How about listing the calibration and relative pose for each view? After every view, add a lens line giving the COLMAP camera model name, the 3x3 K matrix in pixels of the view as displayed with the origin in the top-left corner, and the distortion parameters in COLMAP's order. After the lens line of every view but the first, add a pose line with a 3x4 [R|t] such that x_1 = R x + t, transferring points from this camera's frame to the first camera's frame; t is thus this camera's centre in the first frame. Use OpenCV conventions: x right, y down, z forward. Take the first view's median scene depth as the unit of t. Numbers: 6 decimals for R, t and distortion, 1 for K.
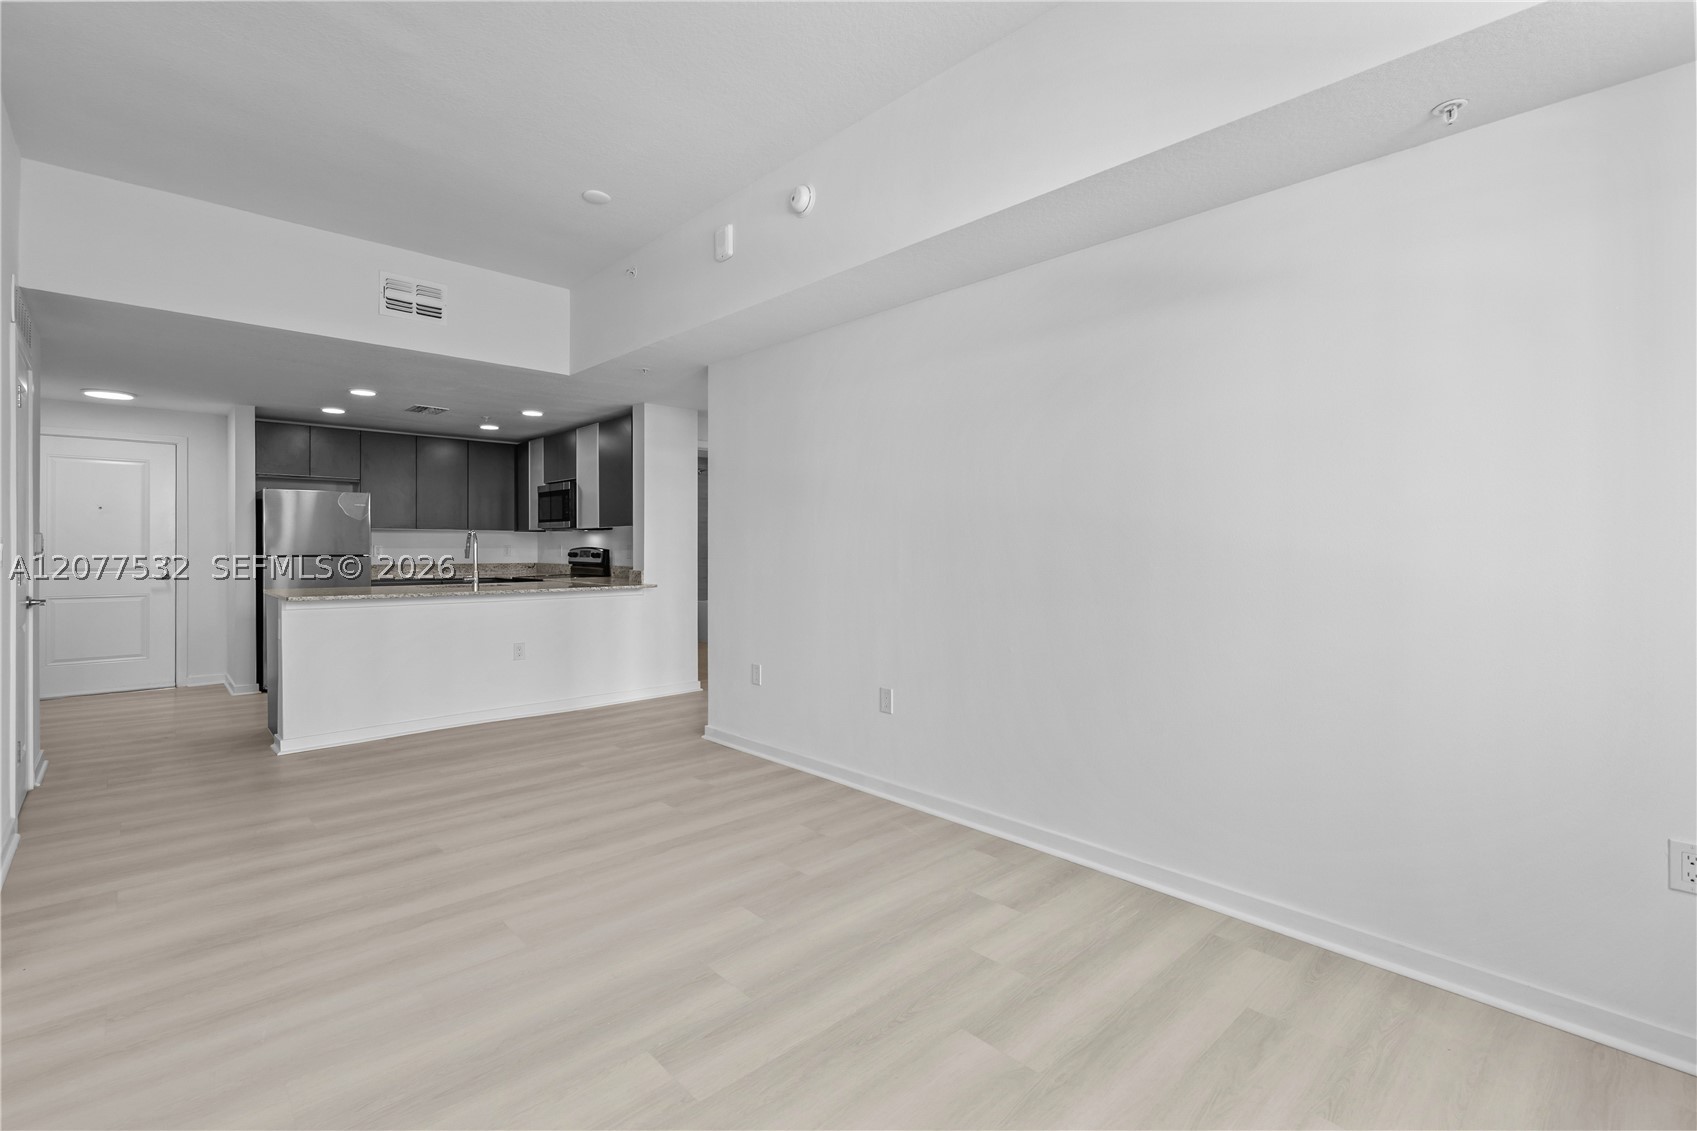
lens RADIAL K [[762.6, 0, 859.8], [0, 762.6, 557.5], [0, 0, 1]] dist [-0.000027, 0.000062]
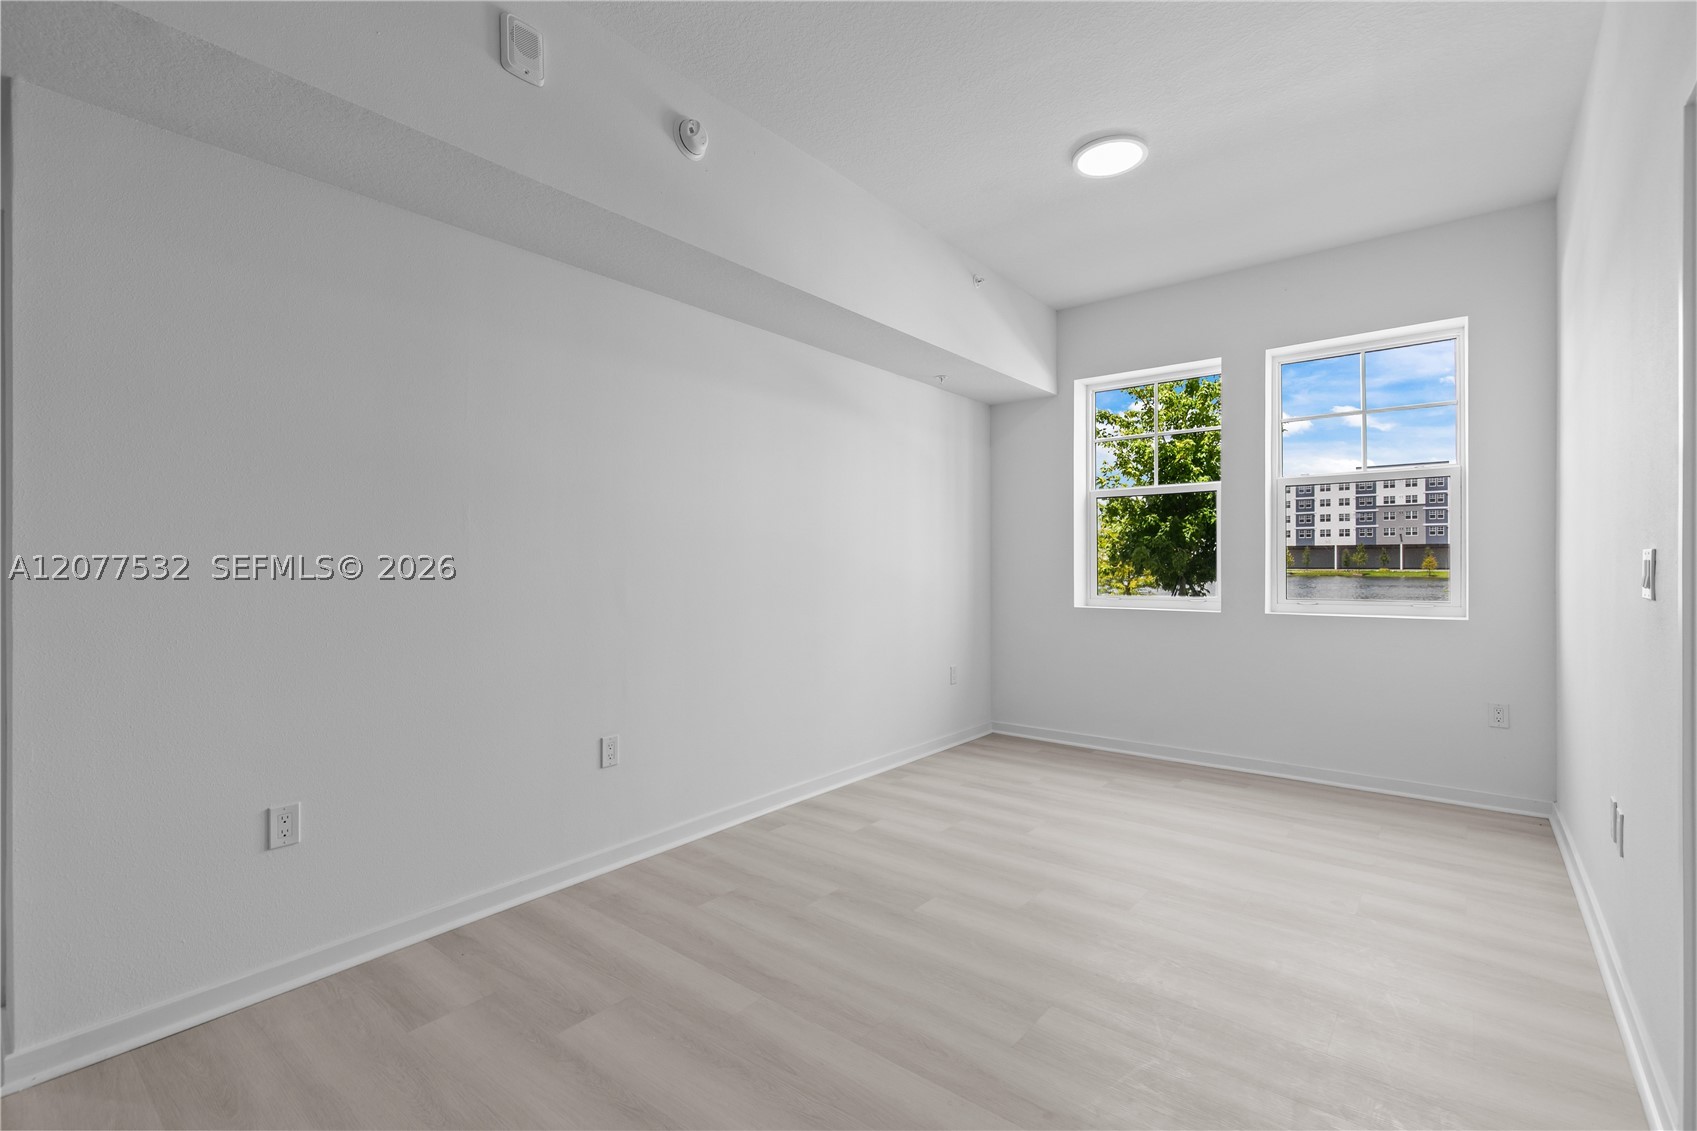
lens RADIAL K [[762.6, 0, 859.8], [0, 762.6, 557.5], [0, 0, 1]] dist [-0.000027, 0.000062]
pose [[-0.121994, -0.000664, 0.992531, -0.964434], [0.024596, 0.999691, 0.003692, -0.022320], [-0.992226, 0.024863, -0.121940, 0.974334]]
